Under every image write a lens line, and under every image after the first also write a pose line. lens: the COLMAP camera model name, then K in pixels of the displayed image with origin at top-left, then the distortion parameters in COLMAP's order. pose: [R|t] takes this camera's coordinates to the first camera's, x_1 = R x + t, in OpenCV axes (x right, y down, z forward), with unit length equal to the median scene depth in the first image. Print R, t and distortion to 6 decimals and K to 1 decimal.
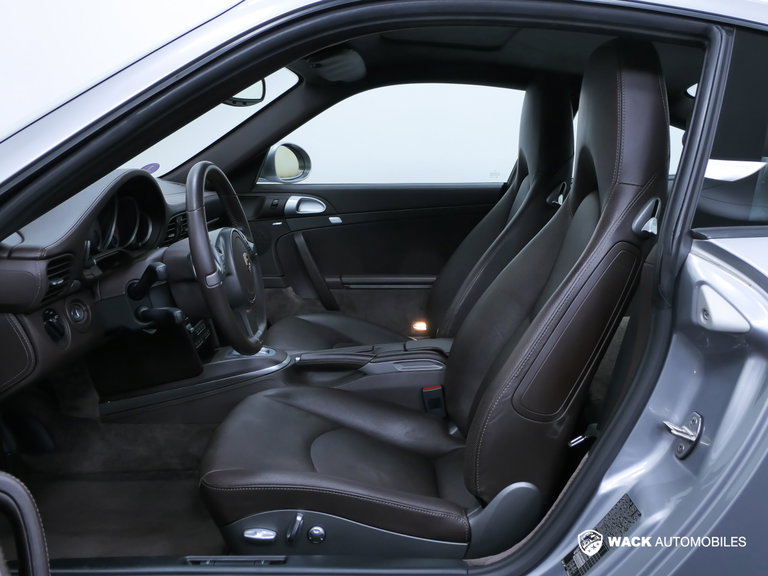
lens RADIAL K [[688.2, 0, 384.0], [0, 688.2, 288.0], [0, 0, 1]] dist [-0.006788, -0.001556]
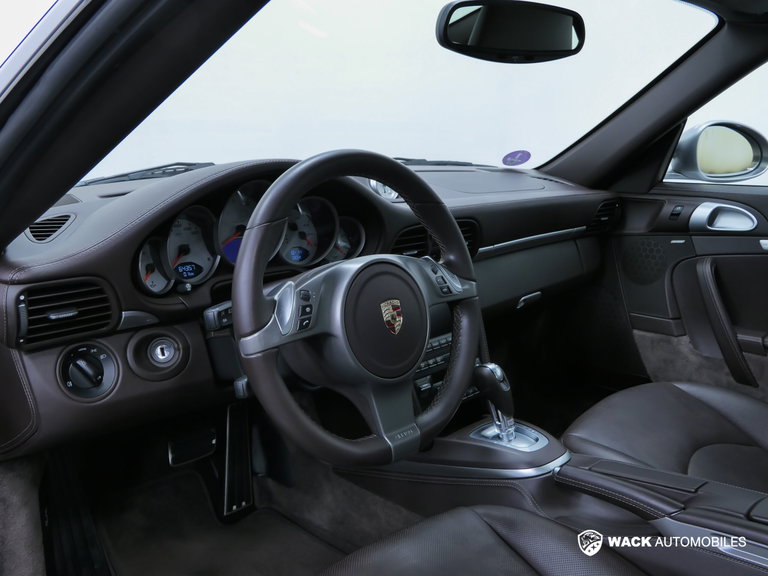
lens RADIAL K [[716.3, 0, 384.0], [0, 716.3, 288.0], [0, 0, 1]] dist [-0.001395, -0.004551]
pose [[0.726463, 0.136224, -0.673569, 0.118011], [-0.129333, 0.989743, 0.060678, -0.053838], [0.674926, 0.043034, 0.736630, 0.285344]]
